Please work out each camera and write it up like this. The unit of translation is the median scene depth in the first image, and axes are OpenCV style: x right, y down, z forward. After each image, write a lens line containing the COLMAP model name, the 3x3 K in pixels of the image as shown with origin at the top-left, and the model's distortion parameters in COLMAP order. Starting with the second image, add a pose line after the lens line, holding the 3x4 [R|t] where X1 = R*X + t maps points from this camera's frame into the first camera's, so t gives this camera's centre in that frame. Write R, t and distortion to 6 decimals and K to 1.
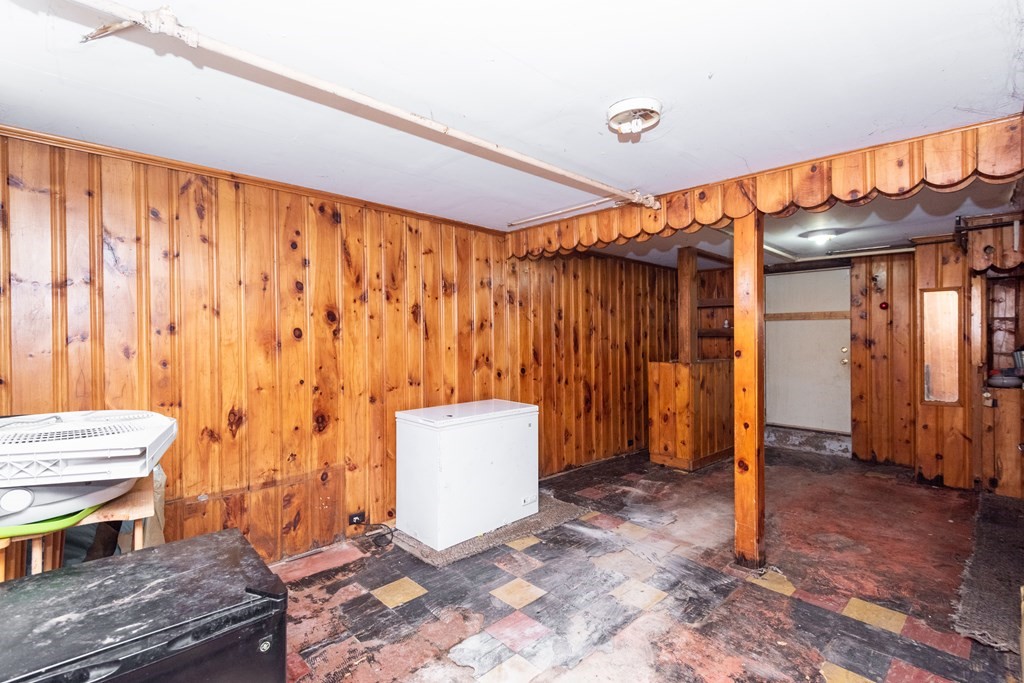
lens RADIAL K [[464.3, 0, 506.8], [0, 464.3, 338.6], [0, 0, 1]] dist [0.014098, -0.002534]
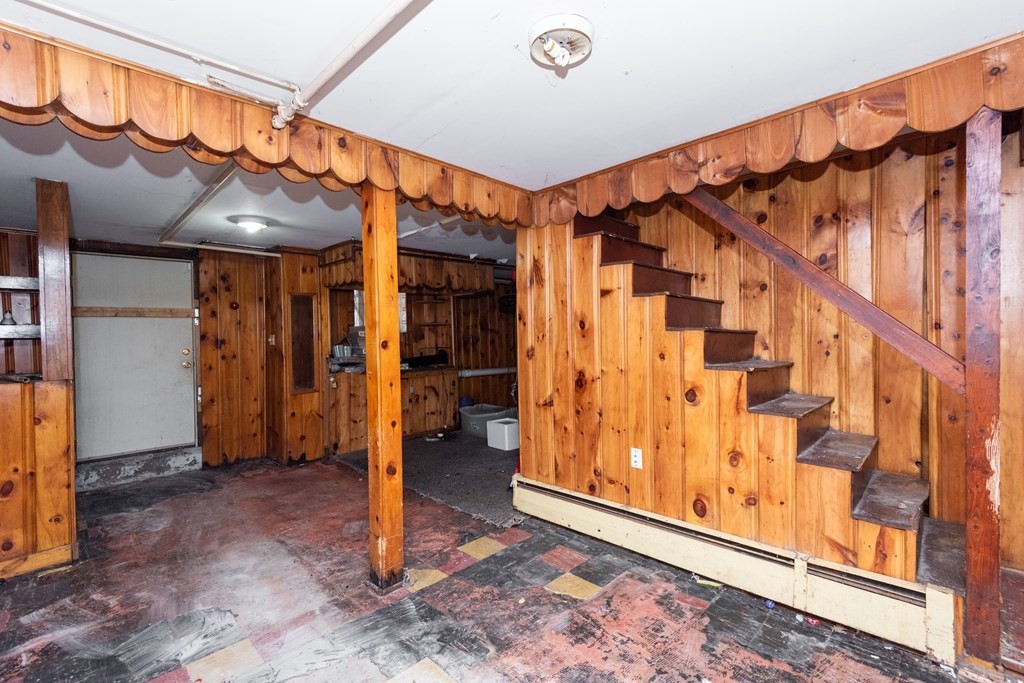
lens RADIAL K [[464.3, 0, 506.0], [0, 464.3, 338.7], [0, 0, 1]] dist [0.014098, -0.002534]
pose [[-0.030481, -0.001073, 0.999535, -0.265634], [0.026084, 0.999658, 0.001869, 0.017783], [-0.999195, 0.026129, -0.030443, 0.557006]]
